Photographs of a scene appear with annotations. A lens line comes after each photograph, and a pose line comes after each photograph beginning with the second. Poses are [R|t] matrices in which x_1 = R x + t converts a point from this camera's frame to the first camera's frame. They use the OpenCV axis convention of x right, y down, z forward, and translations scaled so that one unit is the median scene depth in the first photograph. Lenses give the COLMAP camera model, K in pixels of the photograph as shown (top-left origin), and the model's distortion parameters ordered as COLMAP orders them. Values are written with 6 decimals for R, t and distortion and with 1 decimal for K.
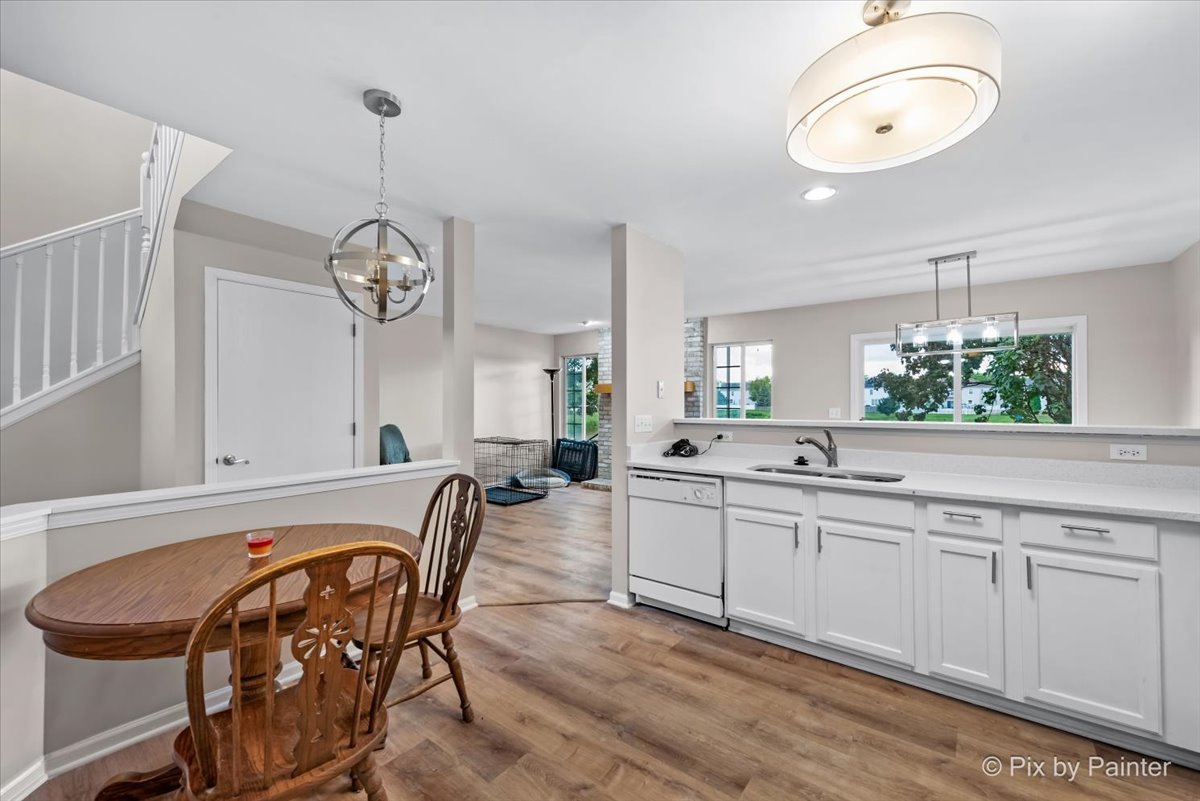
lens RADIAL K [[481.7, 0, 599.8], [0, 481.7, 403.0], [0, 0, 1]] dist [-0.000086, 0.000004]
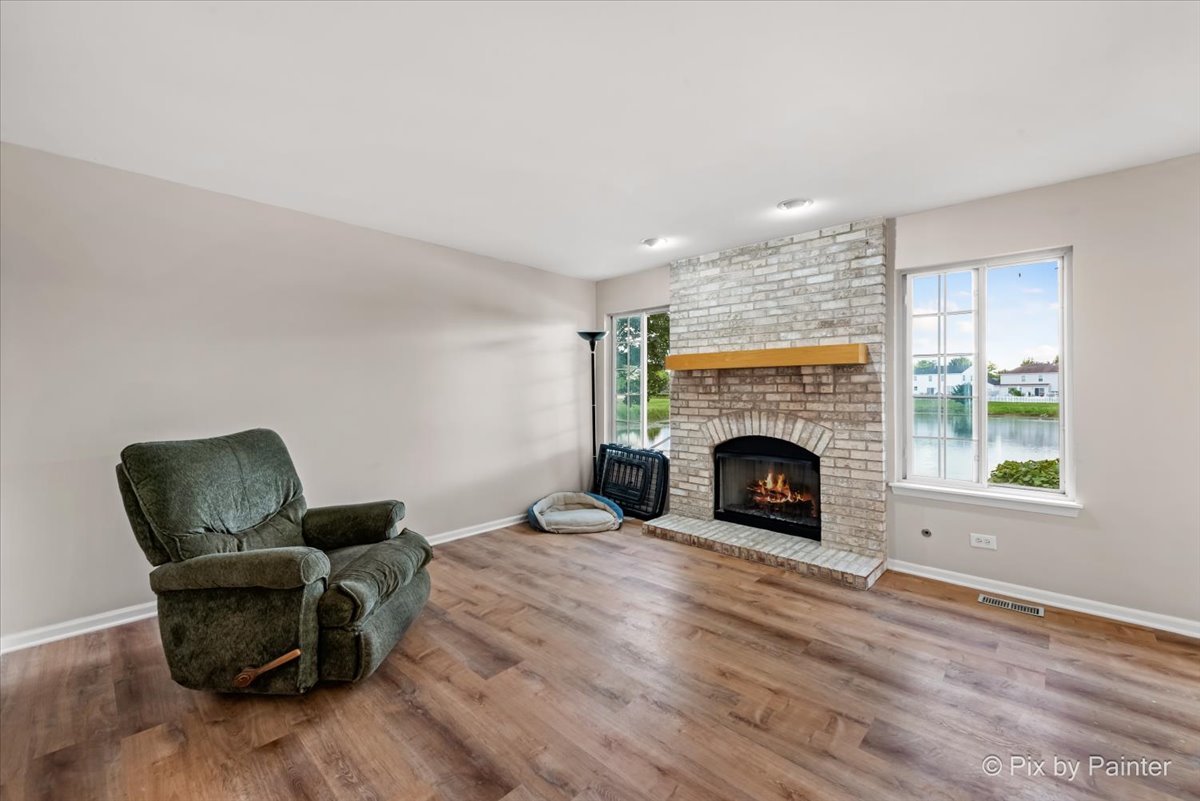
lens RADIAL K [[481.7, 0, 599.2], [0, 481.7, 397.0], [0, 0, 1]] dist [-0.000086, 0.000004]
pose [[0.996244, -0.000381, -0.086593, -0.038710], [0.001579, 0.999904, 0.013759, 0.003755], [0.086580, -0.013844, 0.996149, 0.400003]]
